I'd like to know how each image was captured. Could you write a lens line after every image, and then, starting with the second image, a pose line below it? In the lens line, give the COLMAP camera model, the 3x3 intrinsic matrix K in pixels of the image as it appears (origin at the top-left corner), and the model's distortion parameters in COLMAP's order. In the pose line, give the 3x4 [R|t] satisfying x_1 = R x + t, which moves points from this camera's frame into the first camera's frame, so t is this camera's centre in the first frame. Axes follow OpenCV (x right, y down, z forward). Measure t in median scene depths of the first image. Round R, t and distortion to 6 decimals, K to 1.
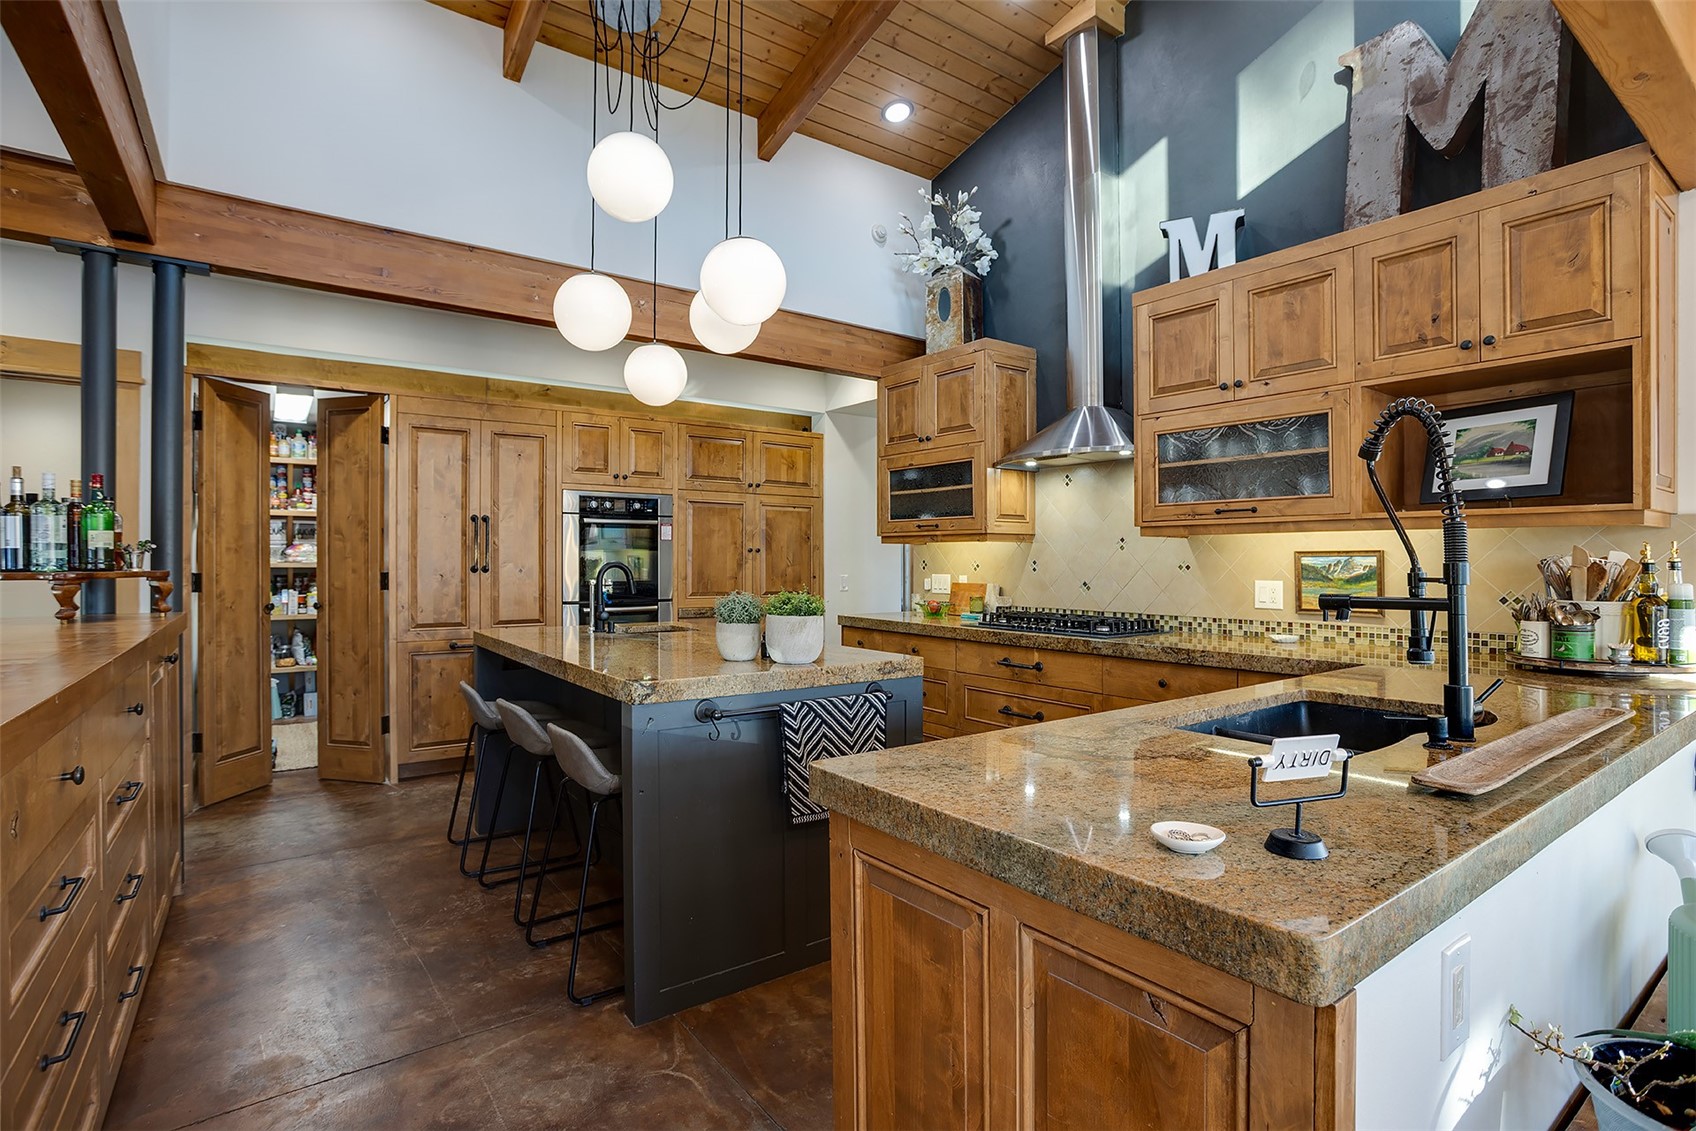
lens RADIAL K [[827.8, 0, 848.0], [0, 827.8, 565.5], [0, 0, 1]] dist [0.003035, 0.000382]
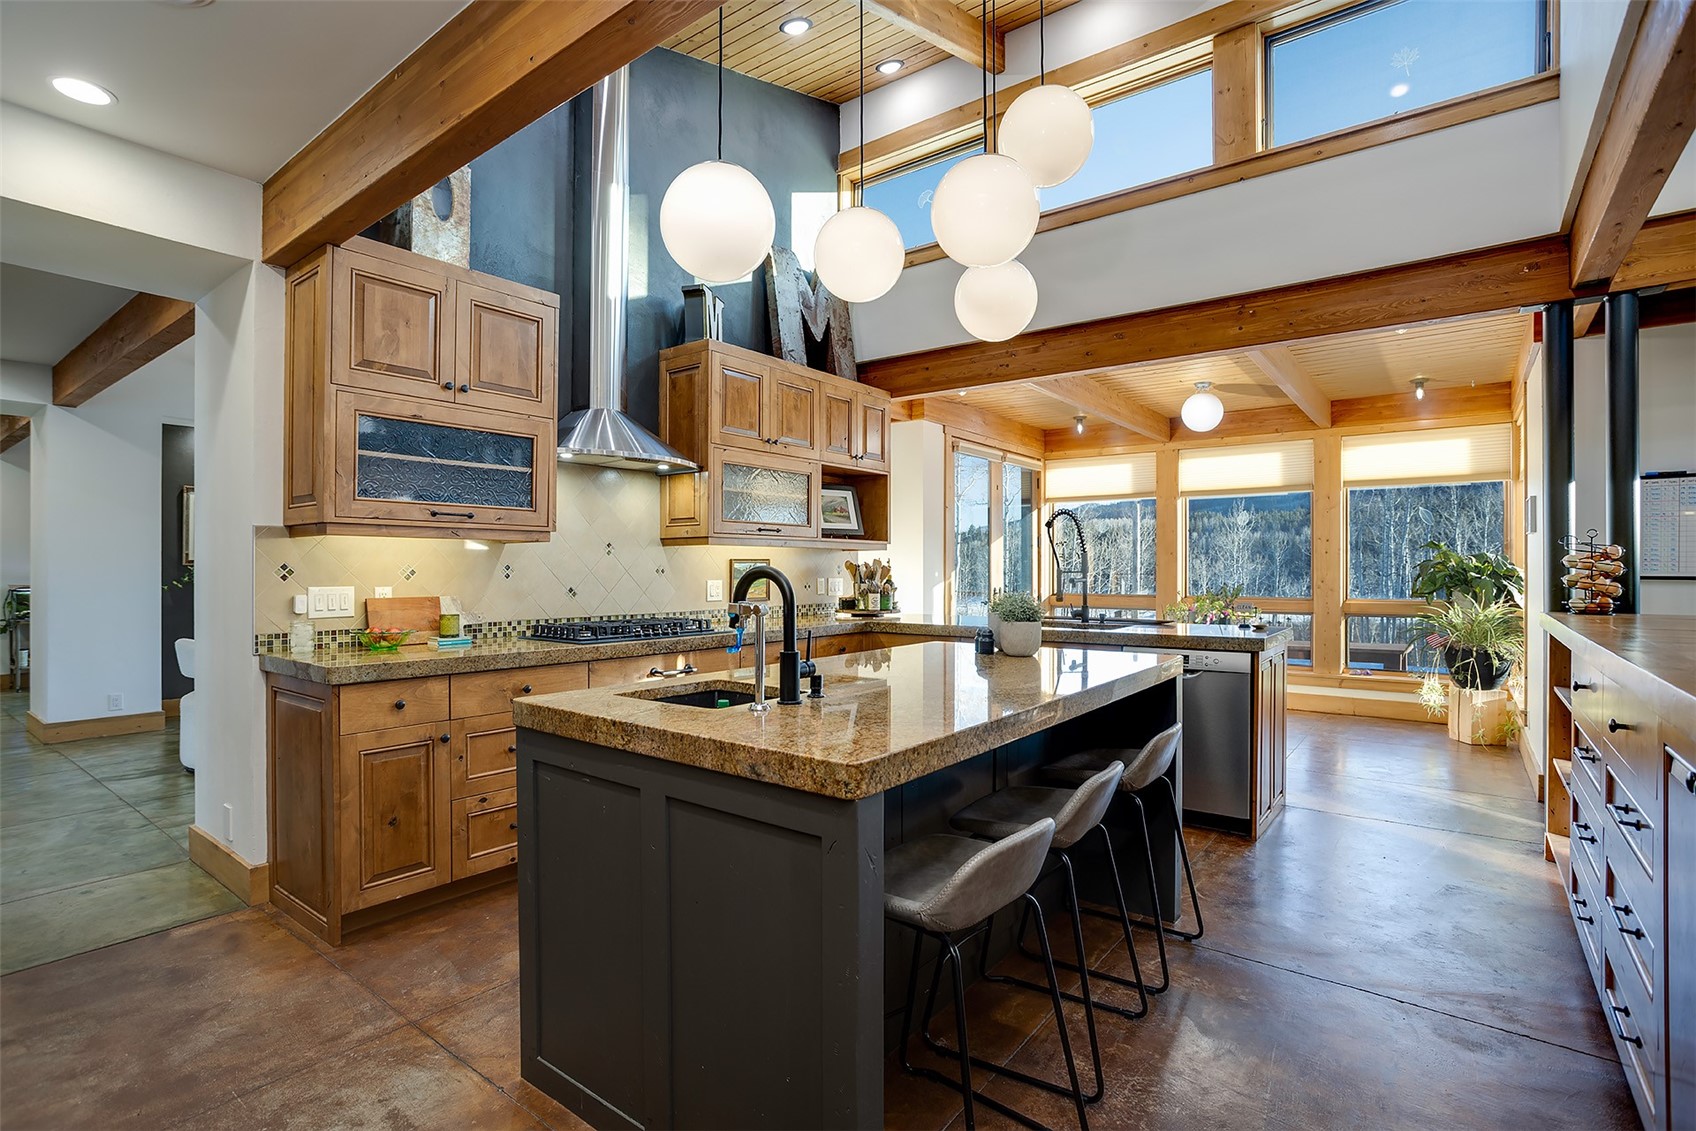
lens RADIAL K [[818.3, 0, 848.0], [0, 818.3, 565.5], [0, 0, 1]] dist [-0.002658, -0.000175]
pose [[-0.257847, -0.000990, 0.966185, -0.666180], [0.003135, 0.999993, 0.001862, -0.006154], [-0.966181, 0.003509, -0.257842, 0.889470]]
